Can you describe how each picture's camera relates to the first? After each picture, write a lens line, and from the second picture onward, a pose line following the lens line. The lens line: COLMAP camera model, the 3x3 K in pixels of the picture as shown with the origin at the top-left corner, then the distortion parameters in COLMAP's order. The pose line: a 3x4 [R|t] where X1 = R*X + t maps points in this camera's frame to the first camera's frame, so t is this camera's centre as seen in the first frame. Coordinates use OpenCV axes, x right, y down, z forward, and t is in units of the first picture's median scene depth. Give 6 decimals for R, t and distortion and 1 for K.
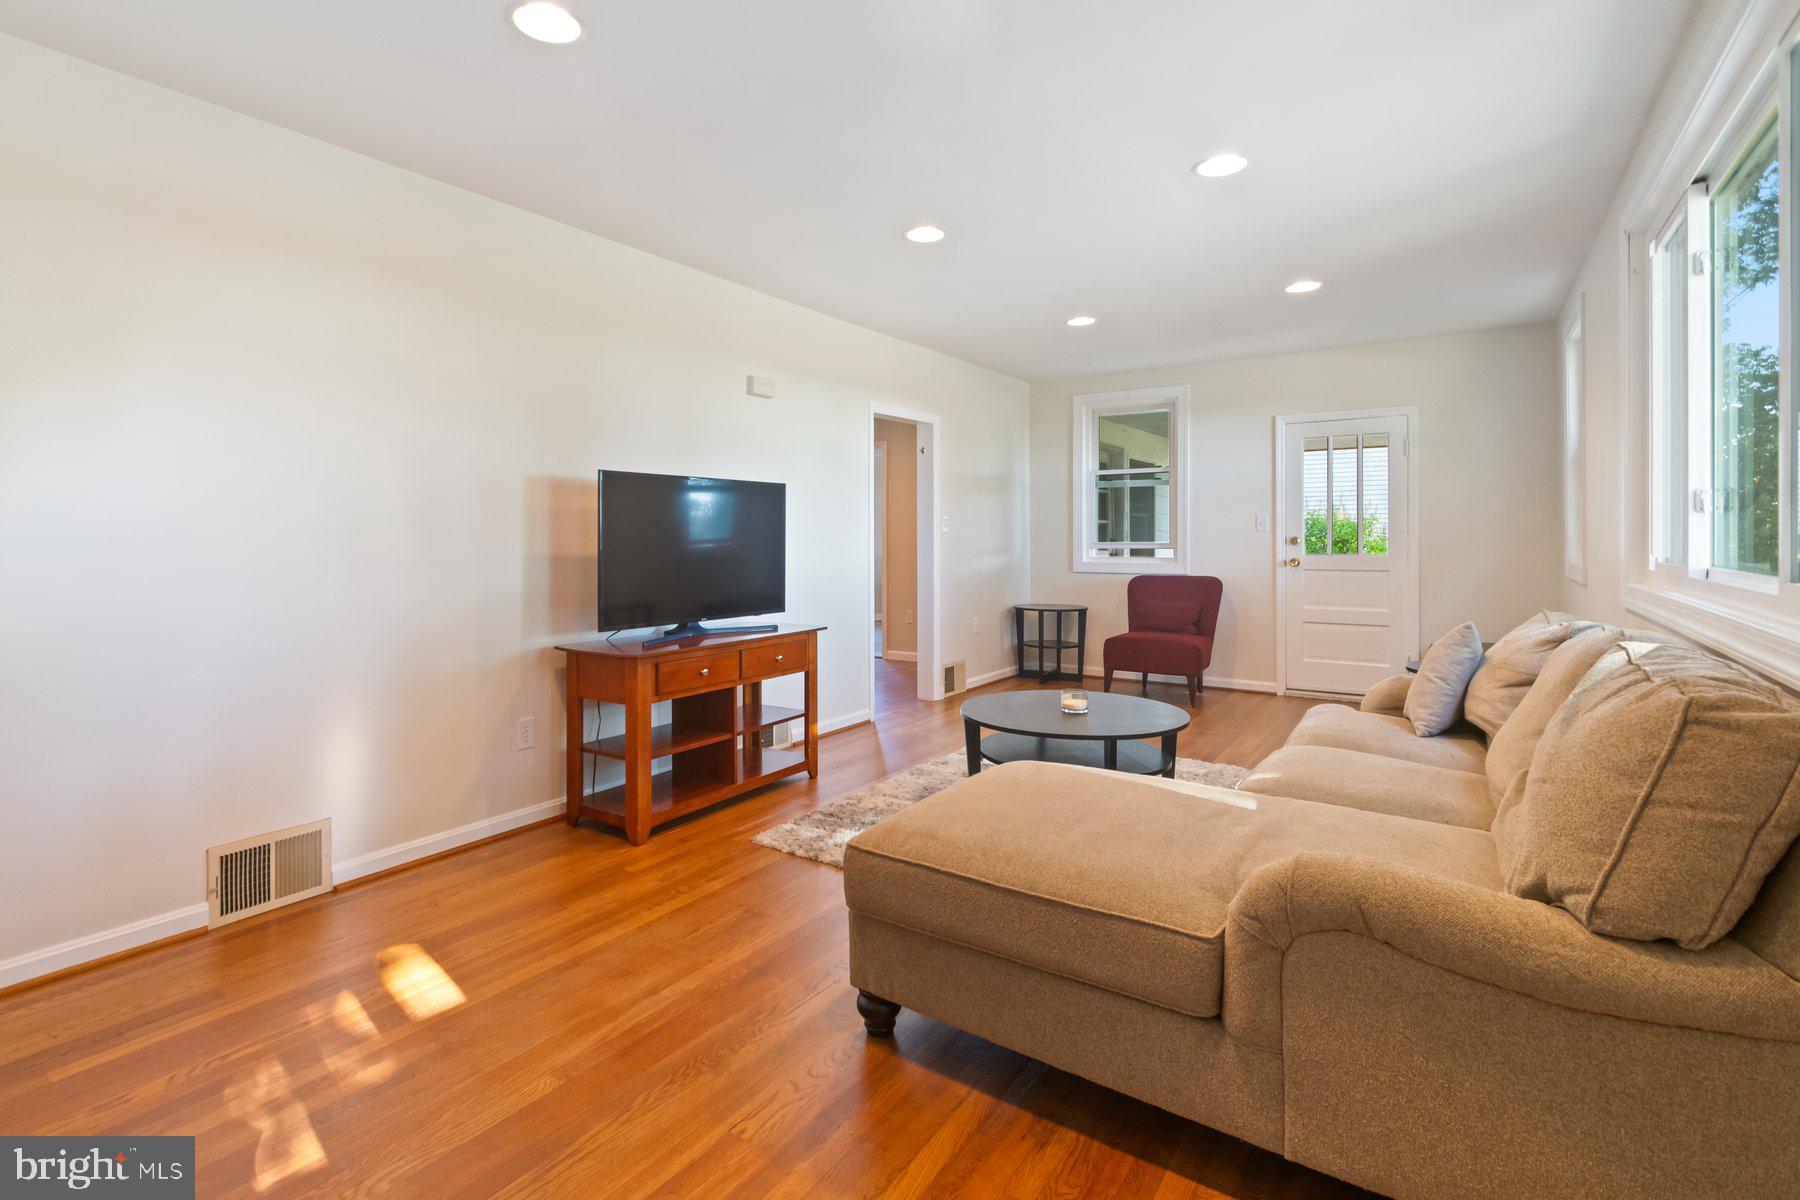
lens RADIAL K [[872.1, 0, 858.2], [0, 872.1, 528.2], [0, 0, 1]] dist [0.000179, -0.000249]
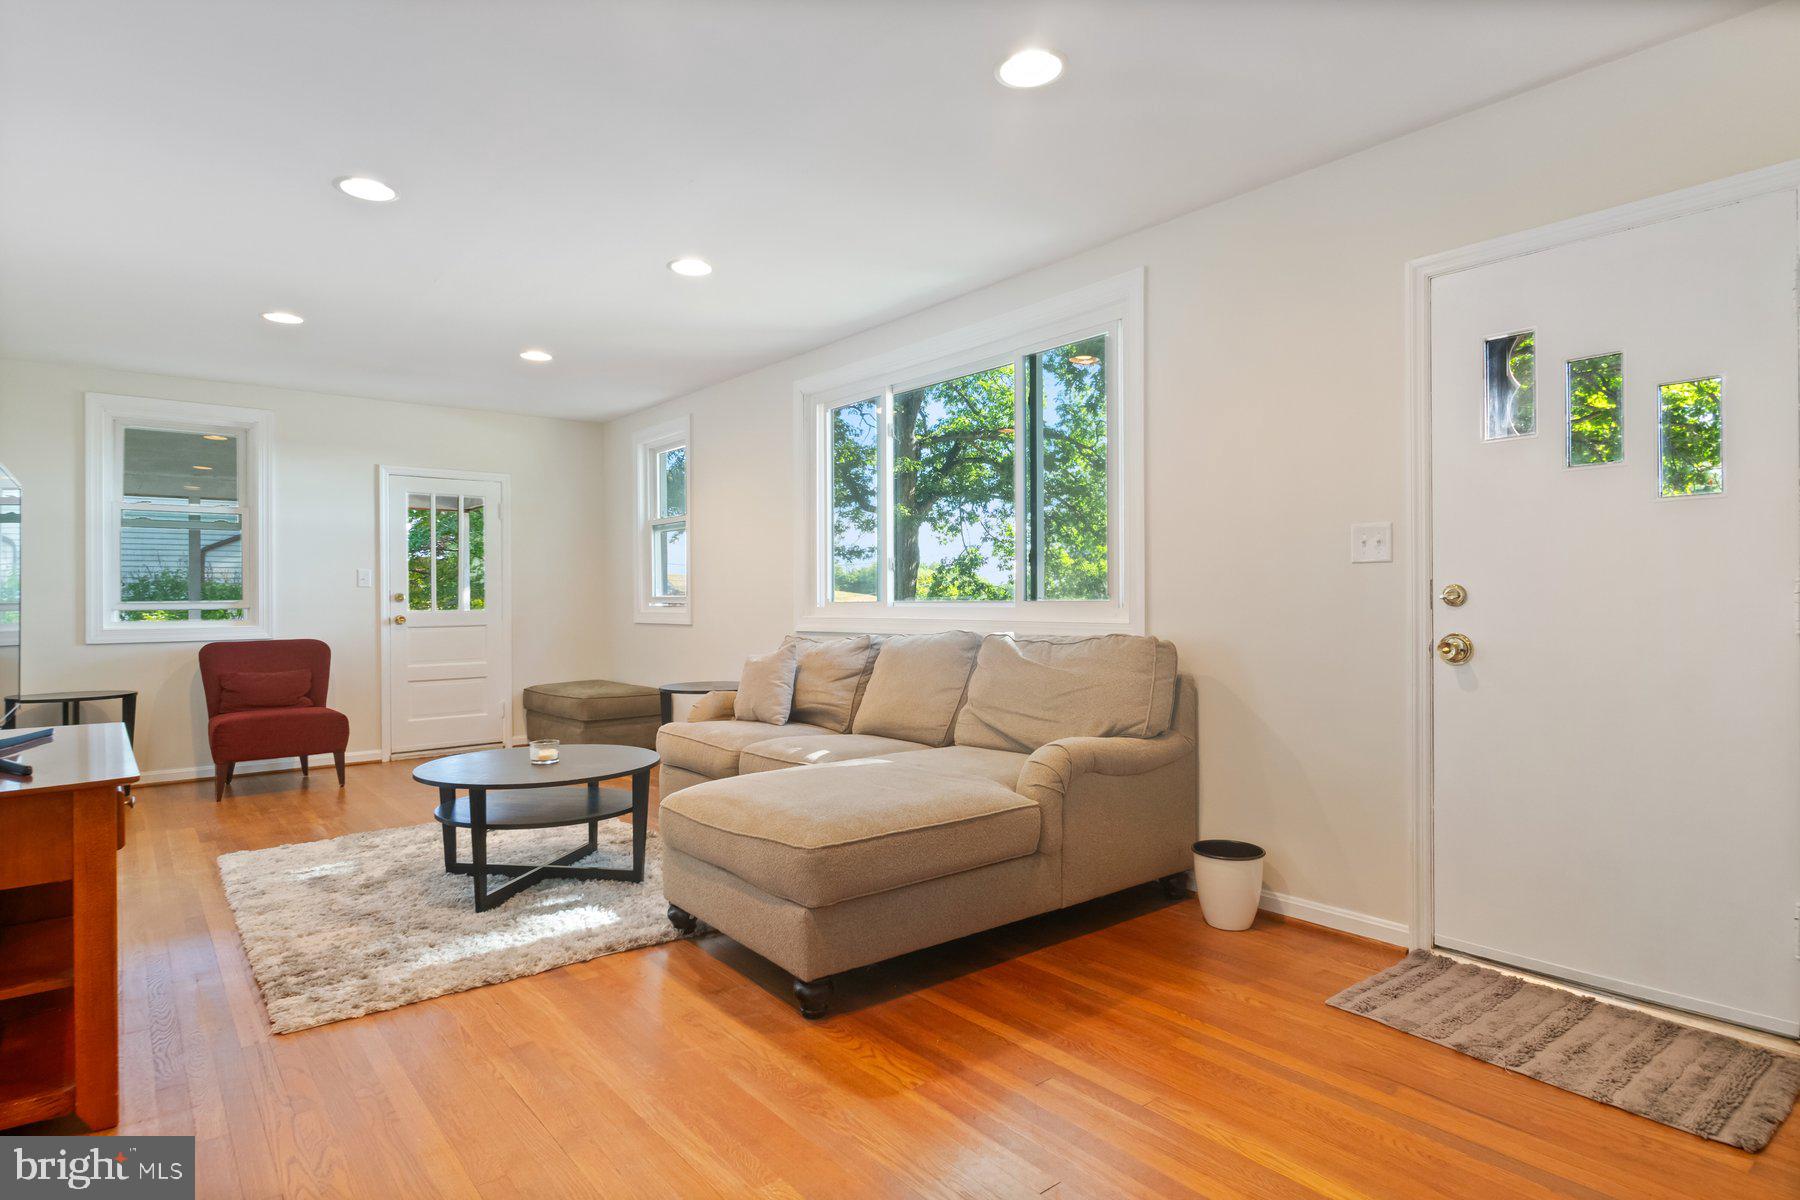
lens RADIAL K [[963.5, 0, 895.6], [0, 963.5, 592.4], [0, 0, 1]] dist [0.003673, -0.000462]
pose [[0.264713, 0.007158, 0.964301, -0.407502], [0.000806, 0.999970, -0.007644, 0.018338], [-0.964327, 0.002800, 0.264700, 0.207369]]
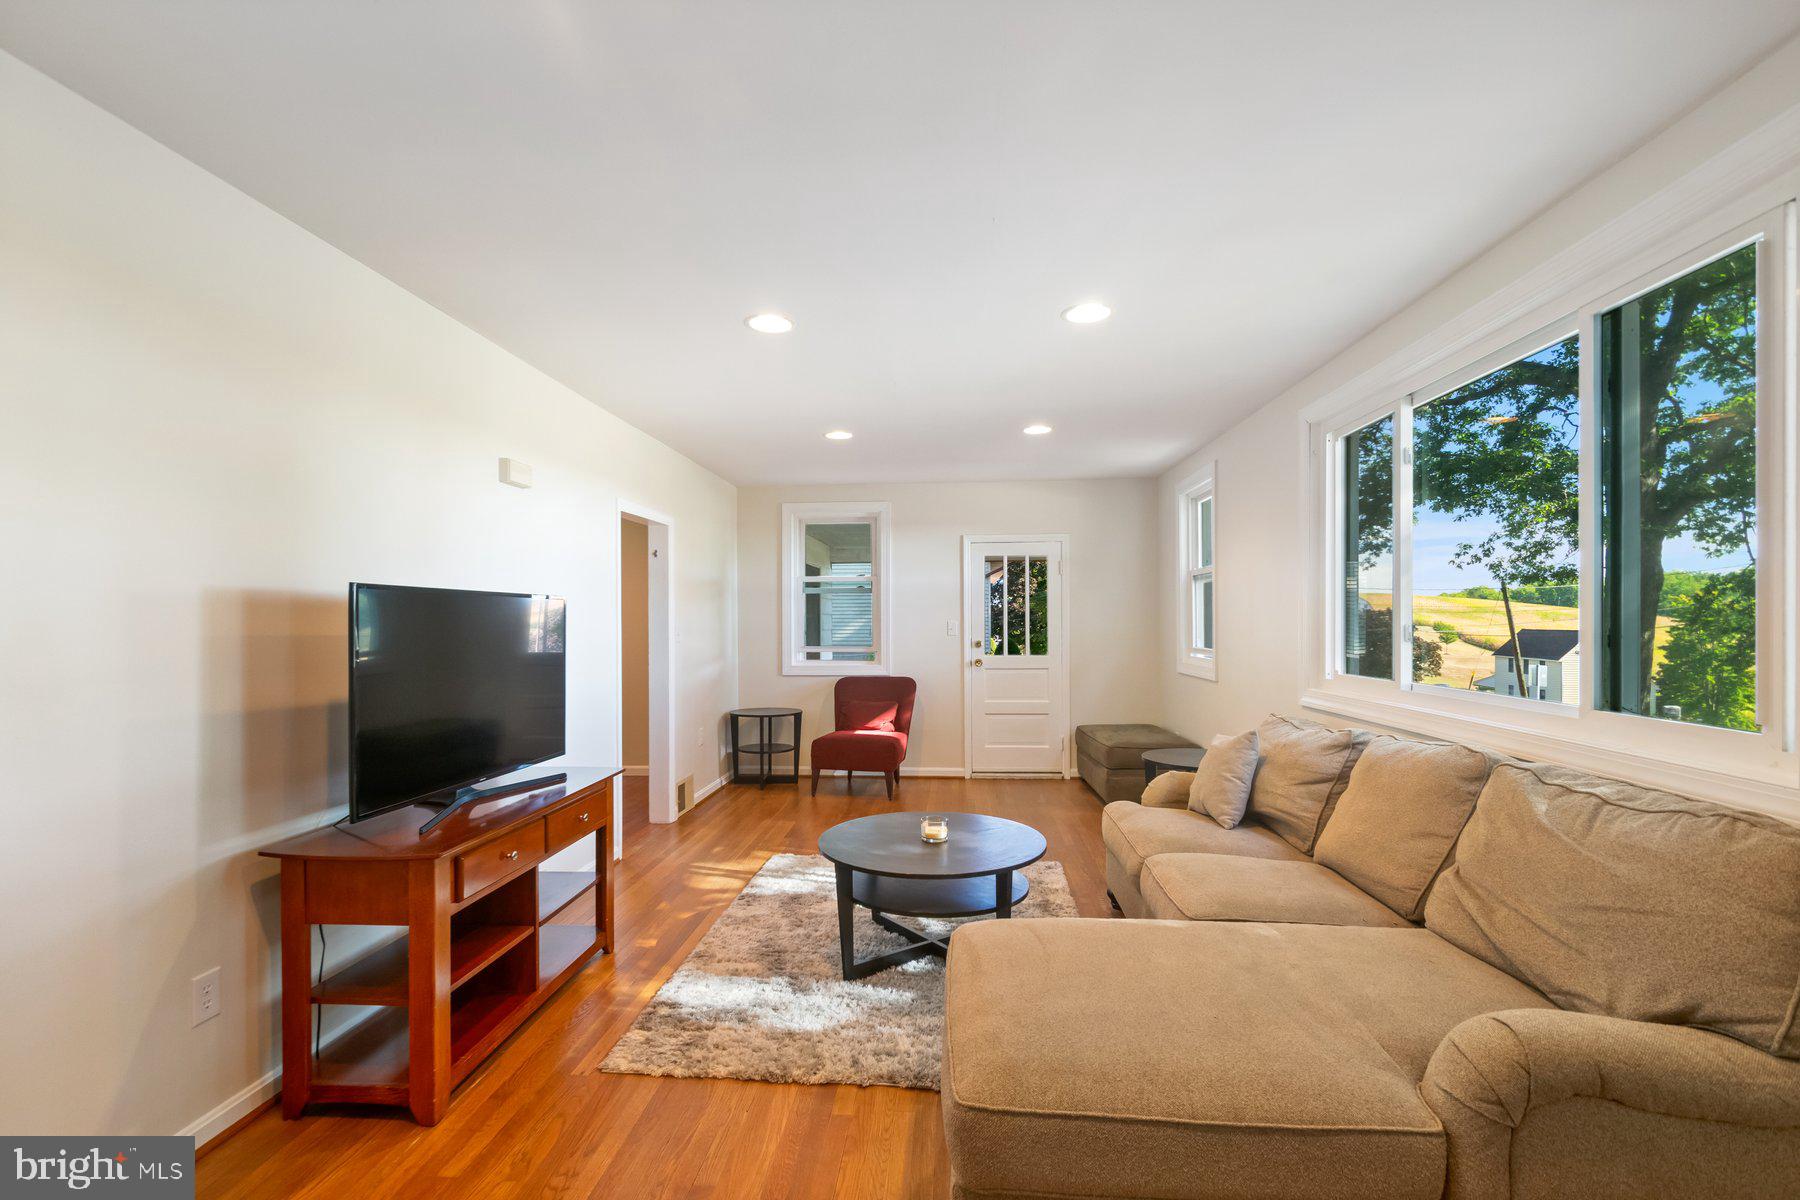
lens RADIAL K [[804.0, 0, 894.4], [0, 804.0, 616.2], [0, 0, 1]] dist [0.000403, -0.001763]
pose [[0.860073, 0.000793, 0.510170, -0.151450], [-0.001145, 0.999999, 0.000376, -0.025111], [-0.510169, -0.000908, 0.860074, 0.148490]]
